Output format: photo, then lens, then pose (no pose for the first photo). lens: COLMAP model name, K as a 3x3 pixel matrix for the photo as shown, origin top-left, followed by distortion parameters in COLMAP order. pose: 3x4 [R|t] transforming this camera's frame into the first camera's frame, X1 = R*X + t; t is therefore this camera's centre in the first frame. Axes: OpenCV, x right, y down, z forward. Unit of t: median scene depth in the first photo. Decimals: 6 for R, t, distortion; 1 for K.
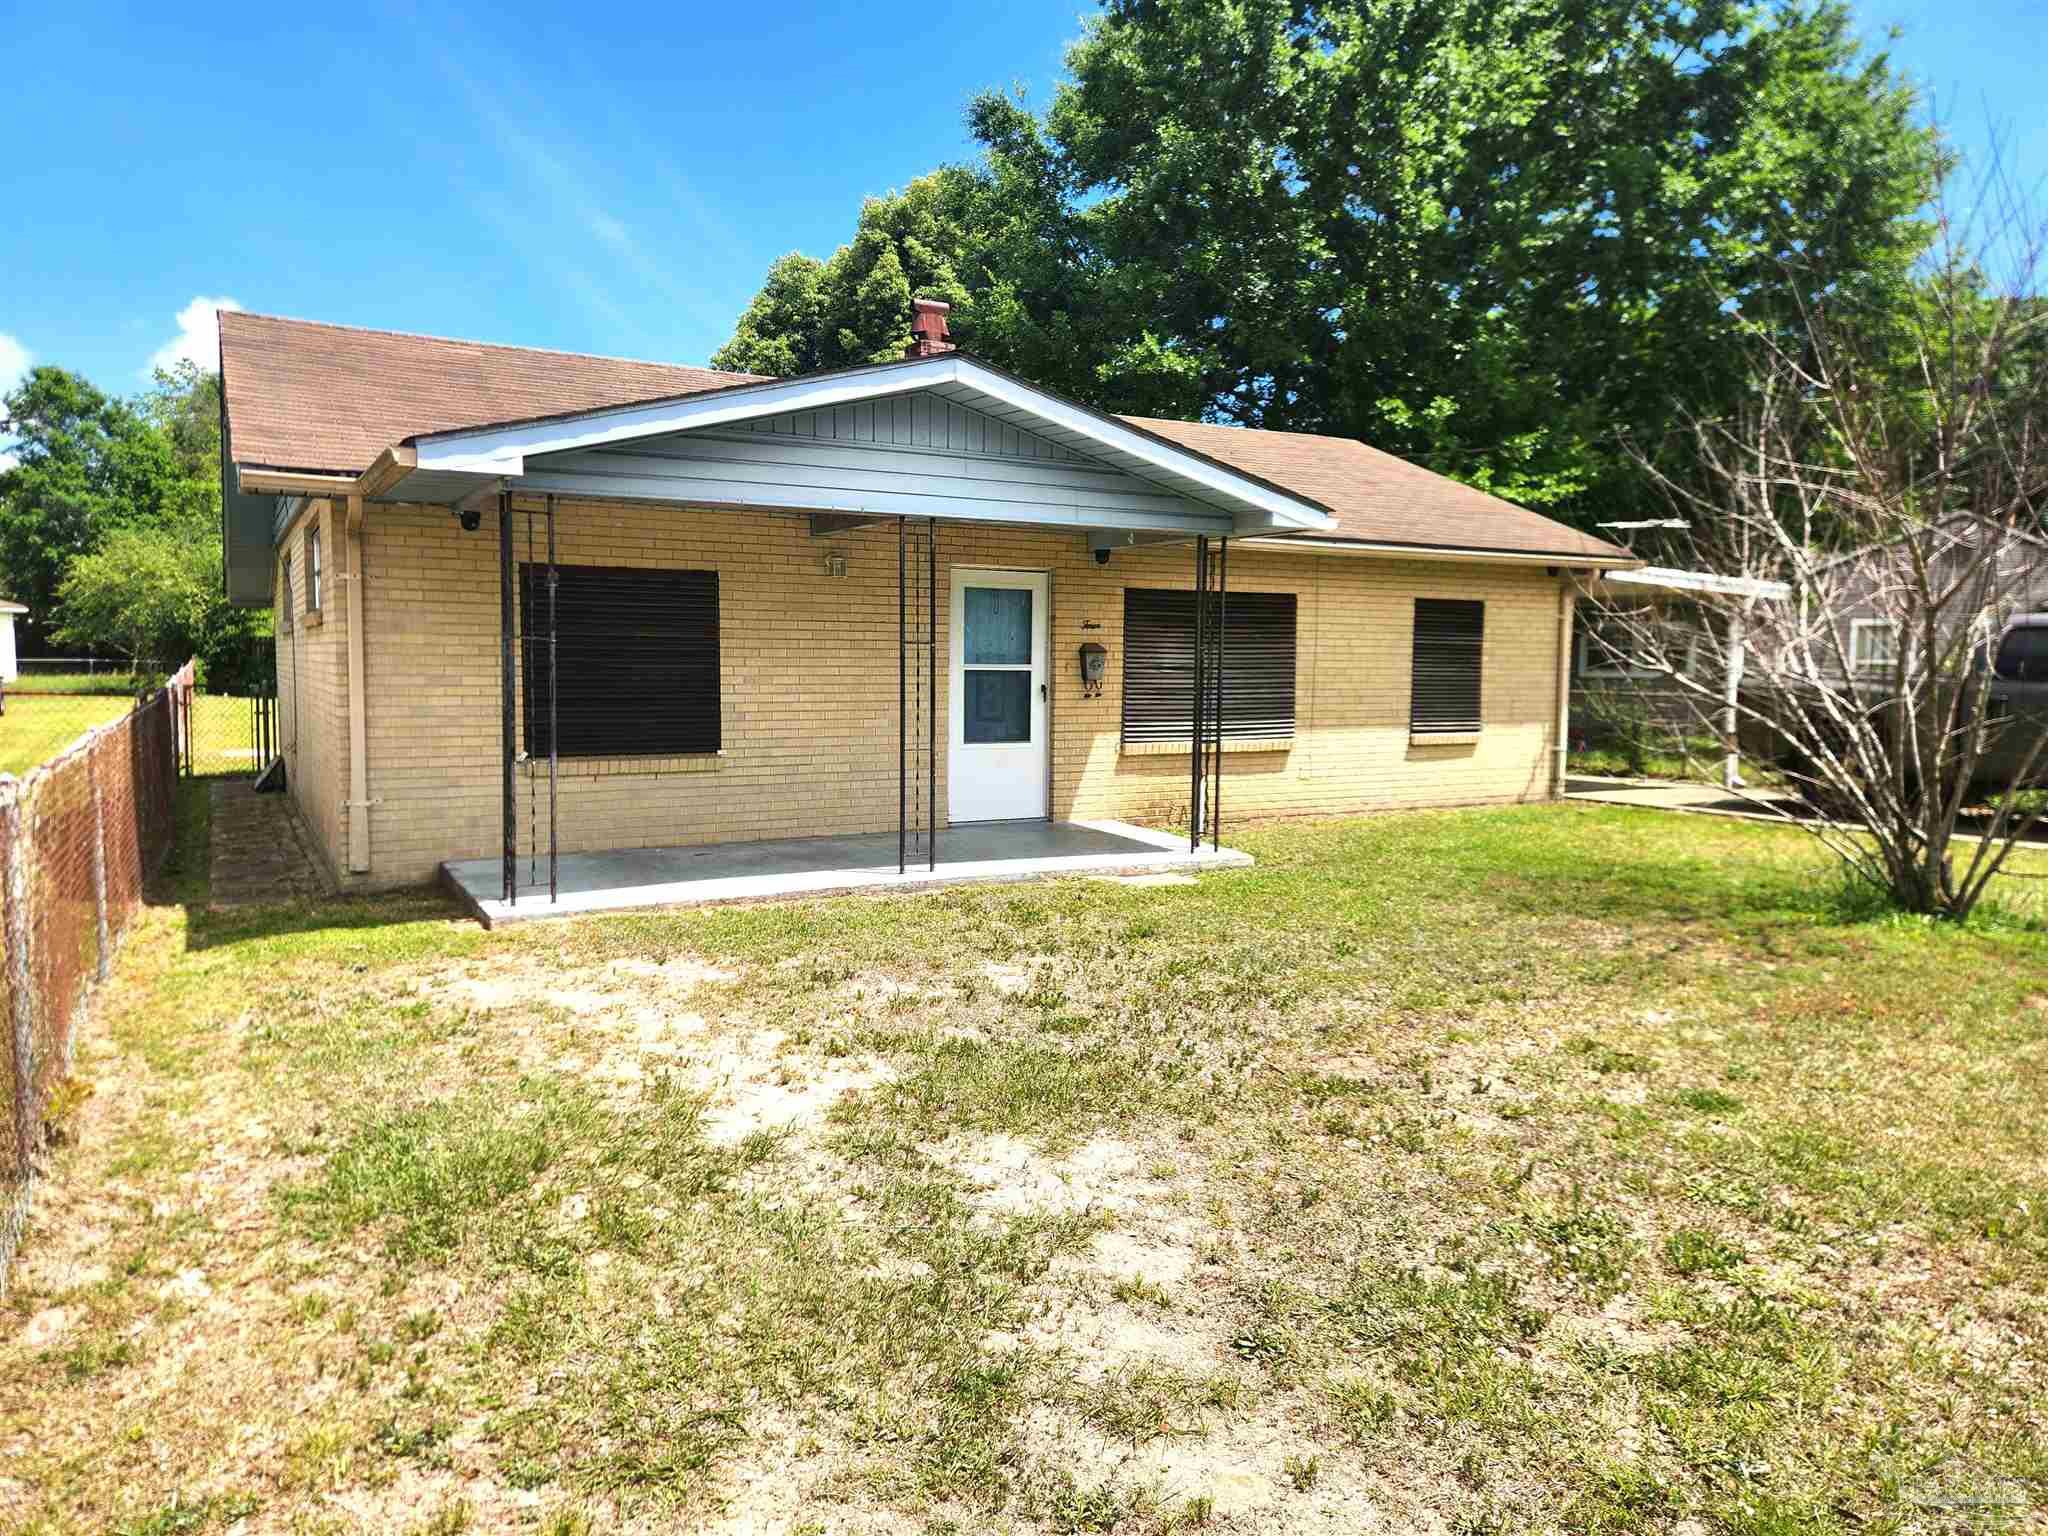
lens RADIAL K [[1362.6, 0, 1023.6], [0, 1362.6, 768.0], [0, 0, 1]] dist [-0.005772, -0.001062]
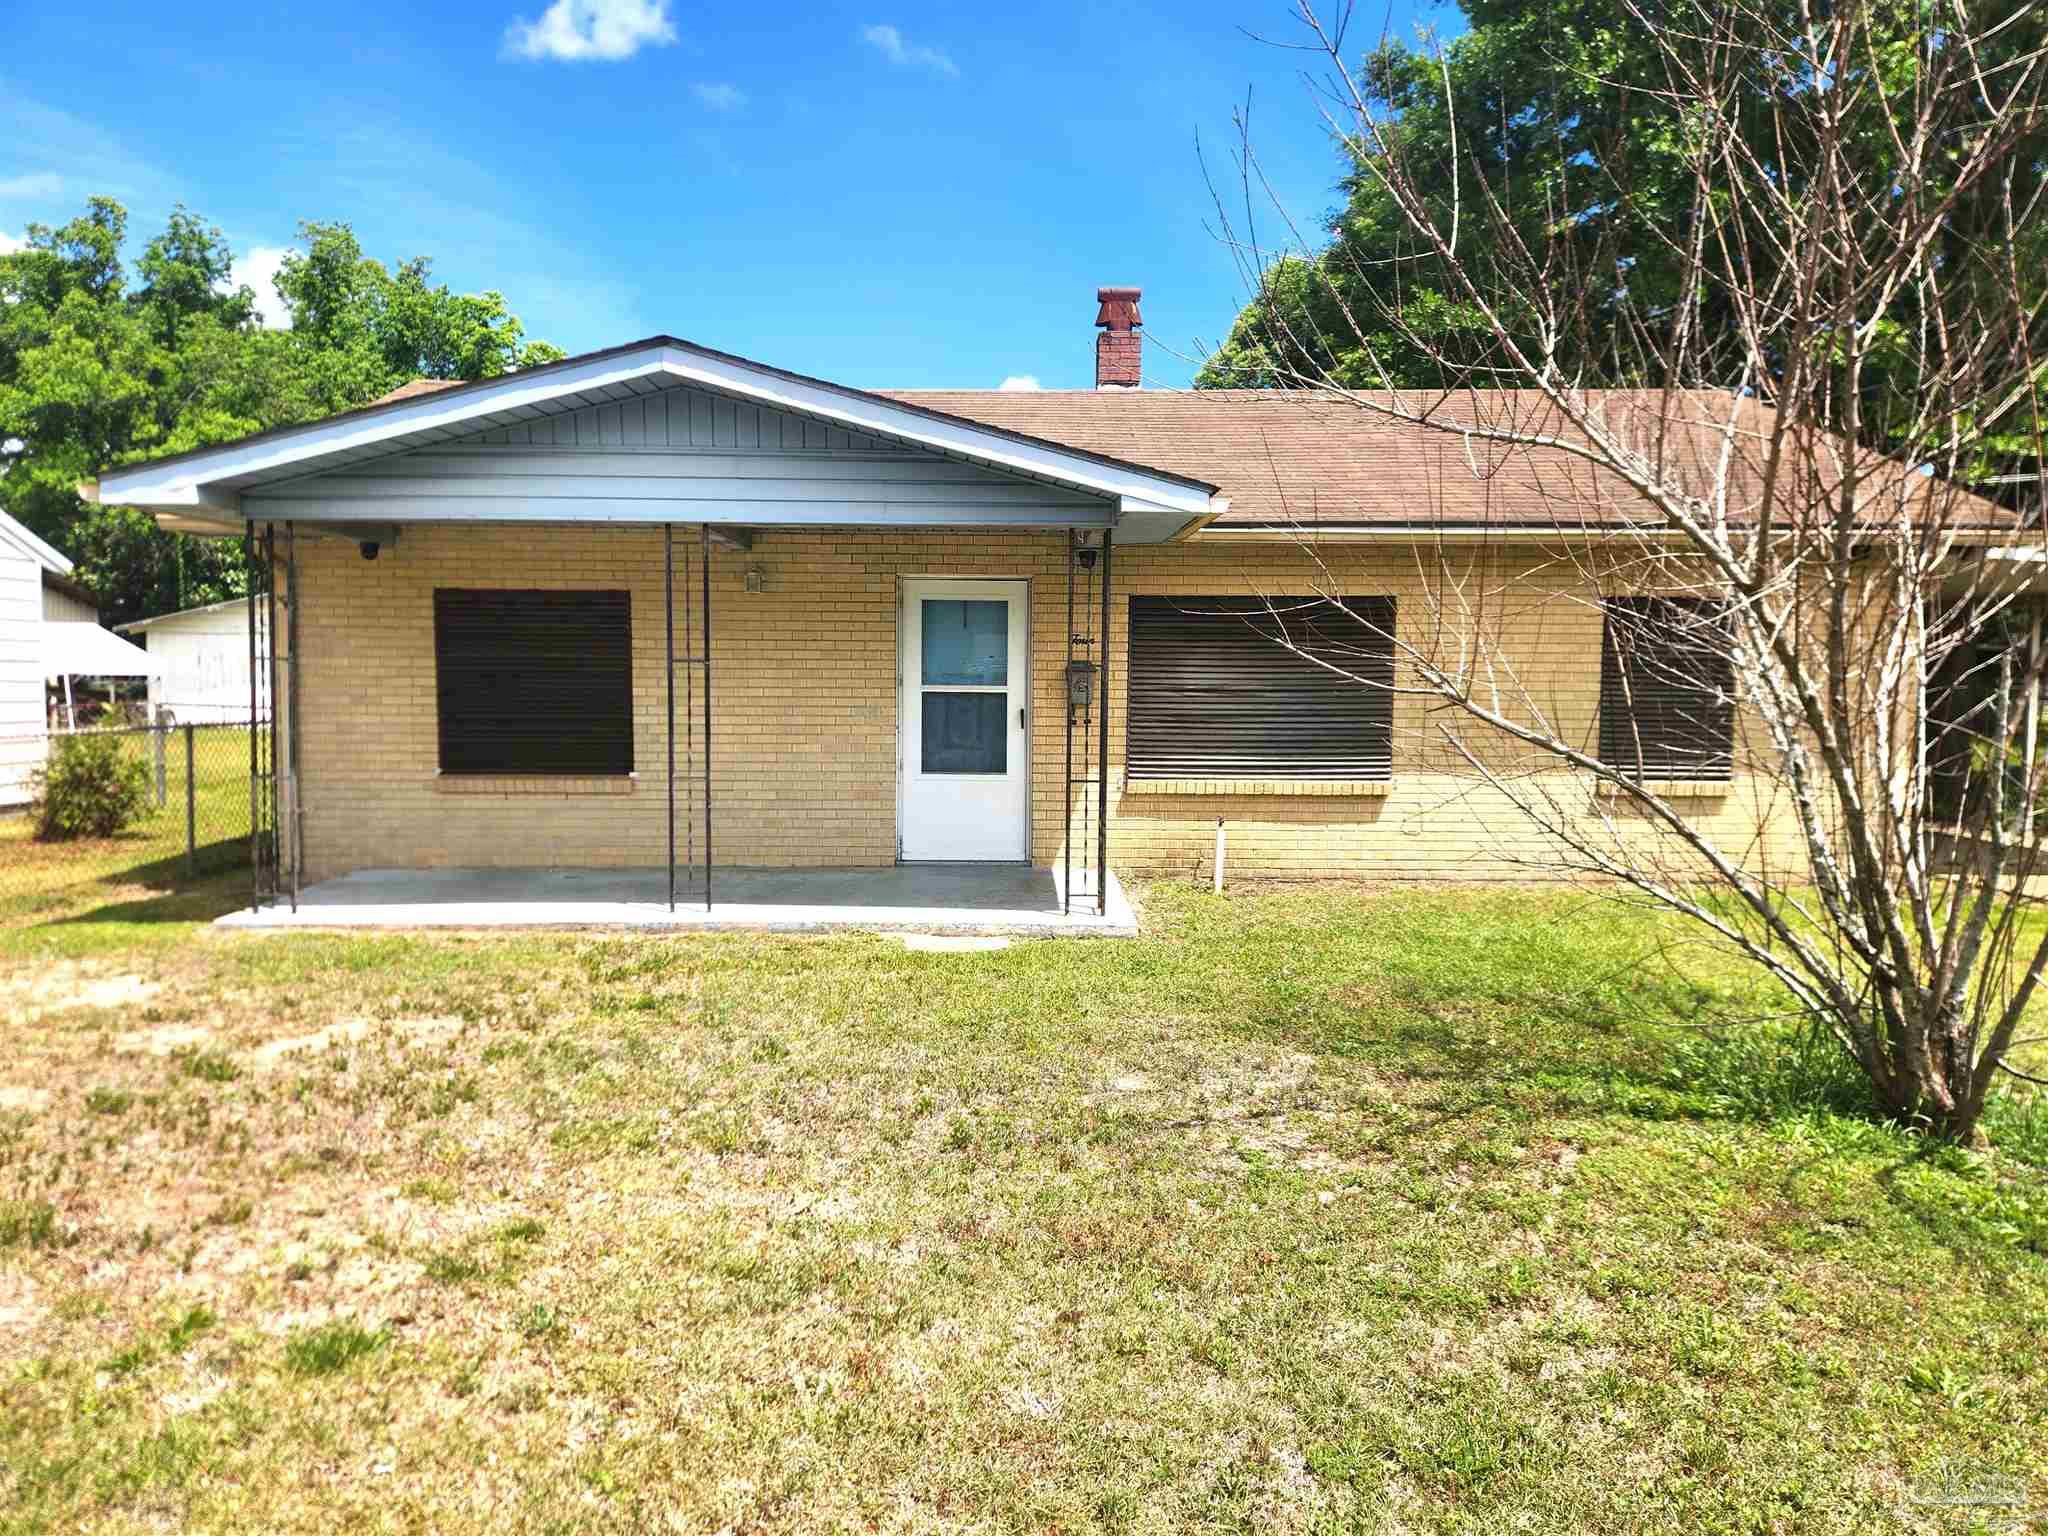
lens RADIAL K [[1381.4, 0, 1023.5], [0, 1381.4, 766.5], [0, 0, 1]] dist [0.003279, -0.001131]
pose [[0.880643, 0.027091, -0.473006, 0.439042], [-0.036786, 0.999260, -0.011257, -0.014718], [0.472351, 0.027314, 0.880987, 0.227860]]
